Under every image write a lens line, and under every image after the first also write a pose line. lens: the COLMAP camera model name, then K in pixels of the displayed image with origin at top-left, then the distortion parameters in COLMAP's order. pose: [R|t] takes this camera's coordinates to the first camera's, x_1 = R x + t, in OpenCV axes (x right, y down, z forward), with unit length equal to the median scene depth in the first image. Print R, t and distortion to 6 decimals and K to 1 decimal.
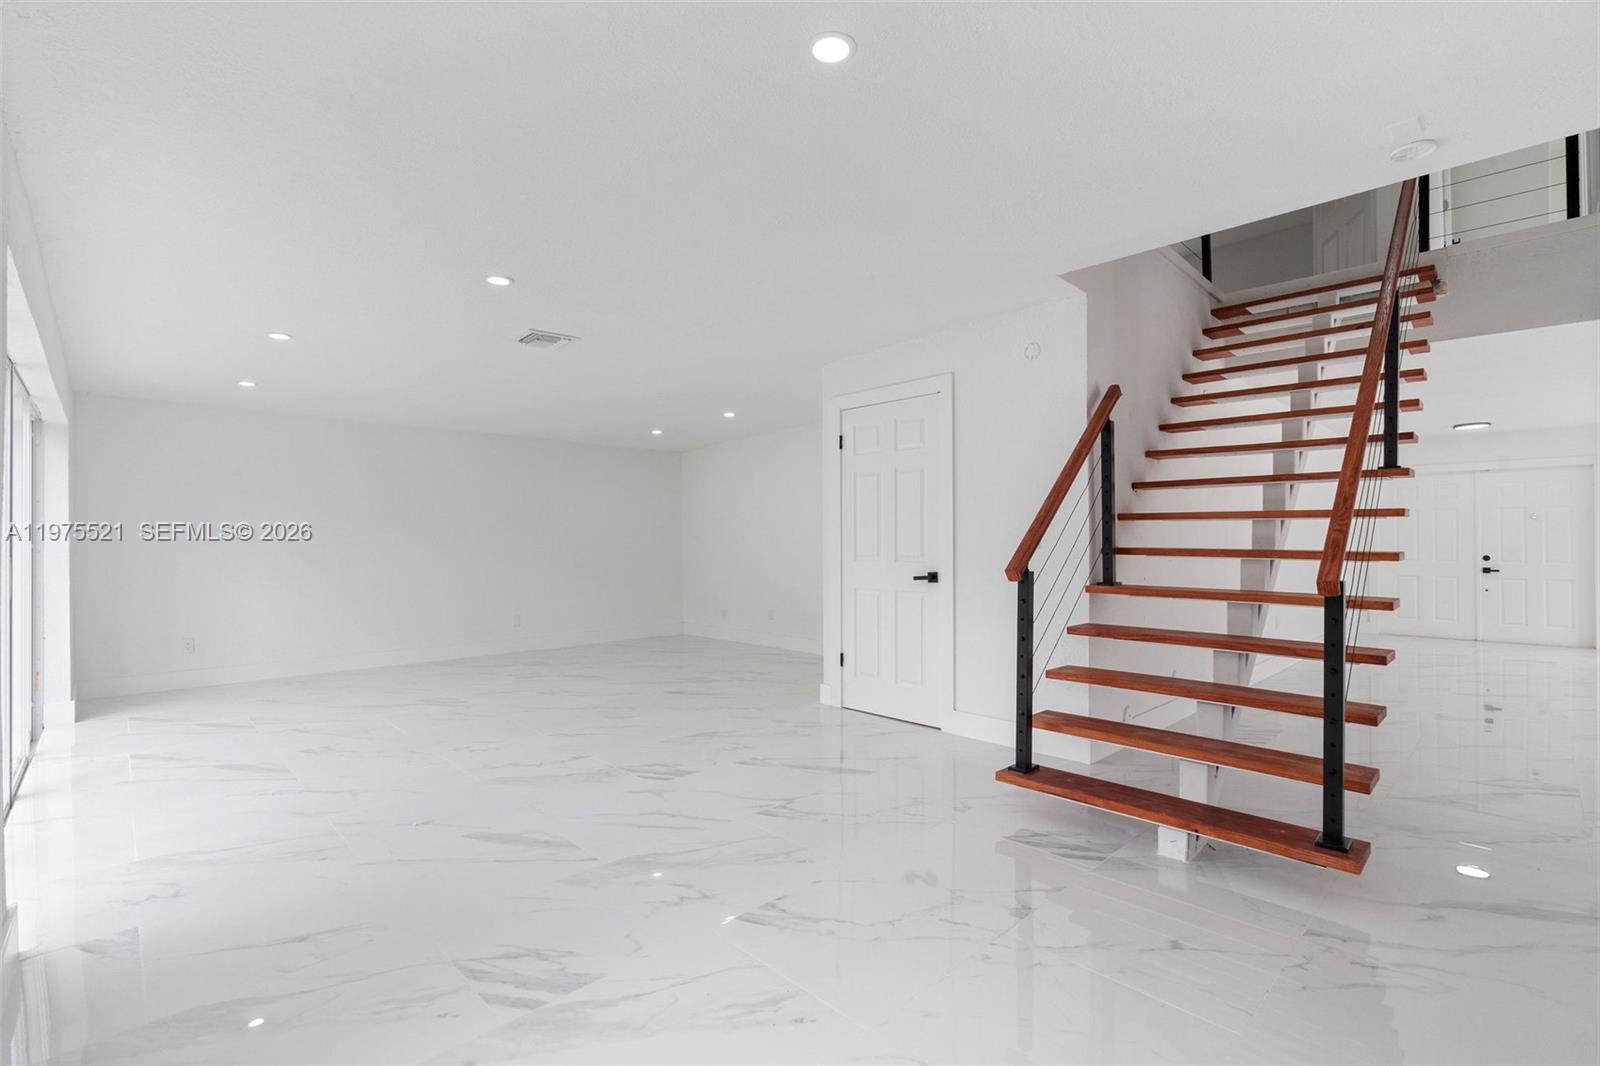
lens RADIAL K [[722.1, 0, 810.9], [0, 722.1, 526.9], [0, 0, 1]] dist [-0.006772, 0.003170]
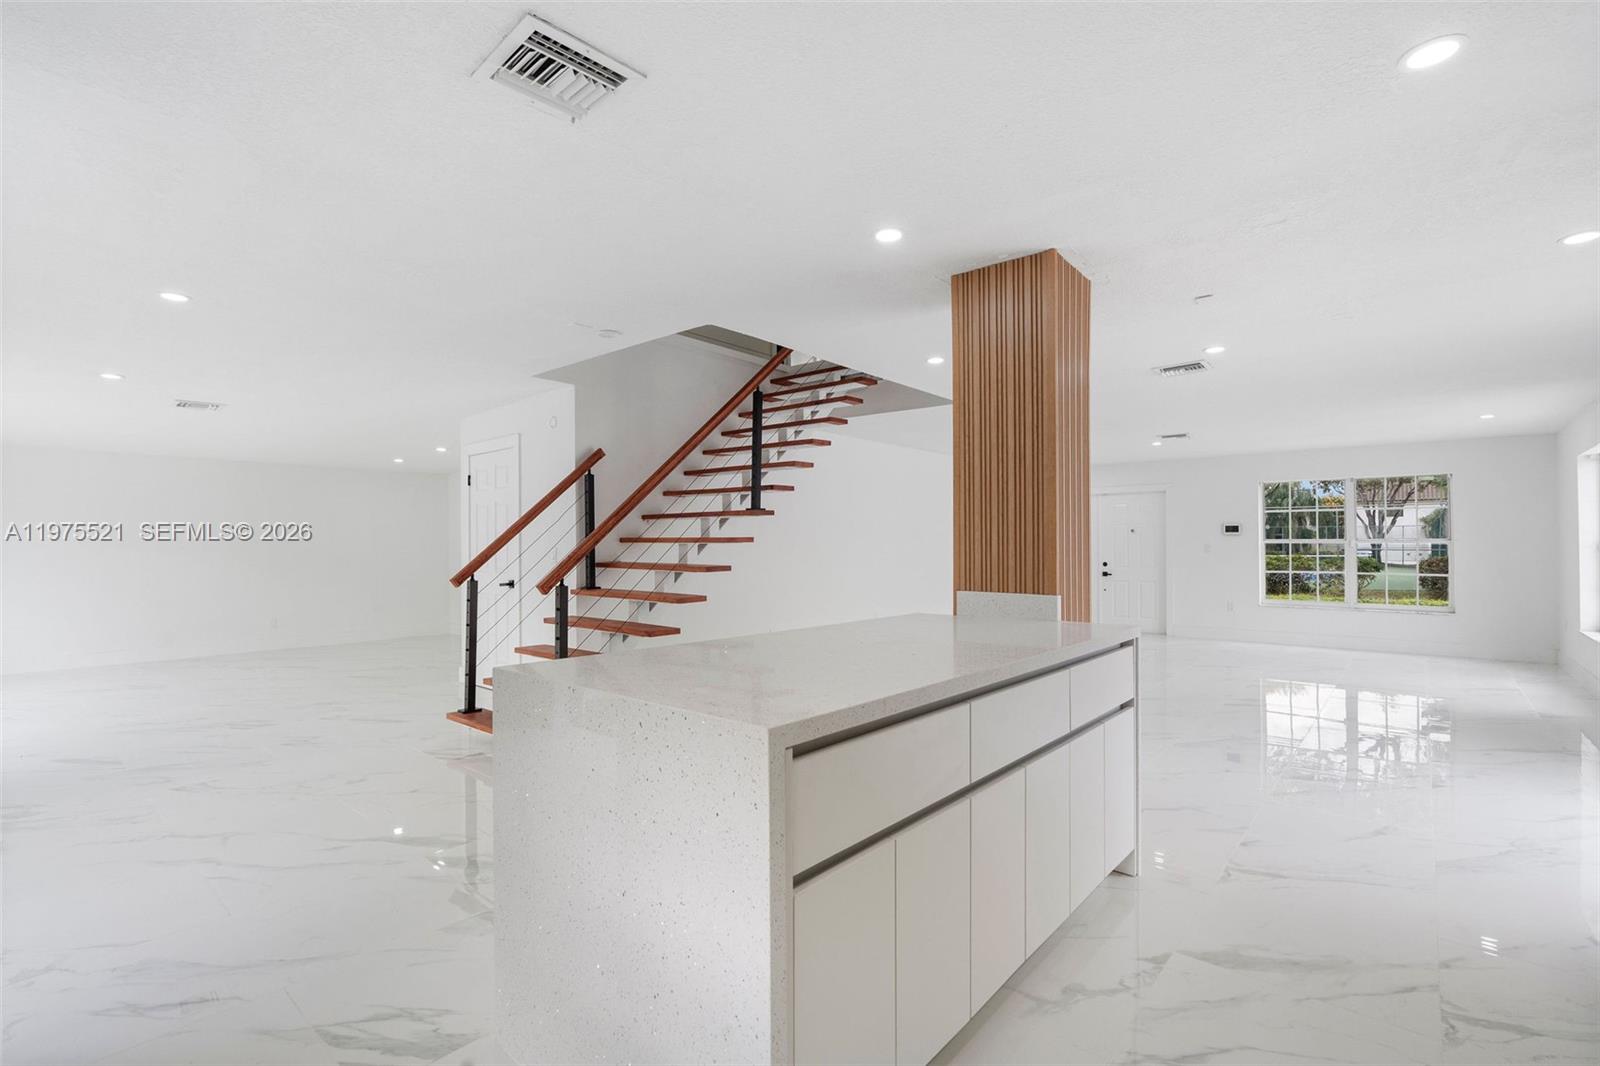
lens RADIAL K [[722.1, 0, 806.8], [0, 722.1, 546.0], [0, 0, 1]] dist [-0.006772, 0.003170]
pose [[0.996227, -0.003584, 0.086706, 0.670231], [0.001744, 0.999772, 0.021285, -0.032789], [-0.086762, -0.021053, 0.996007, -0.432419]]
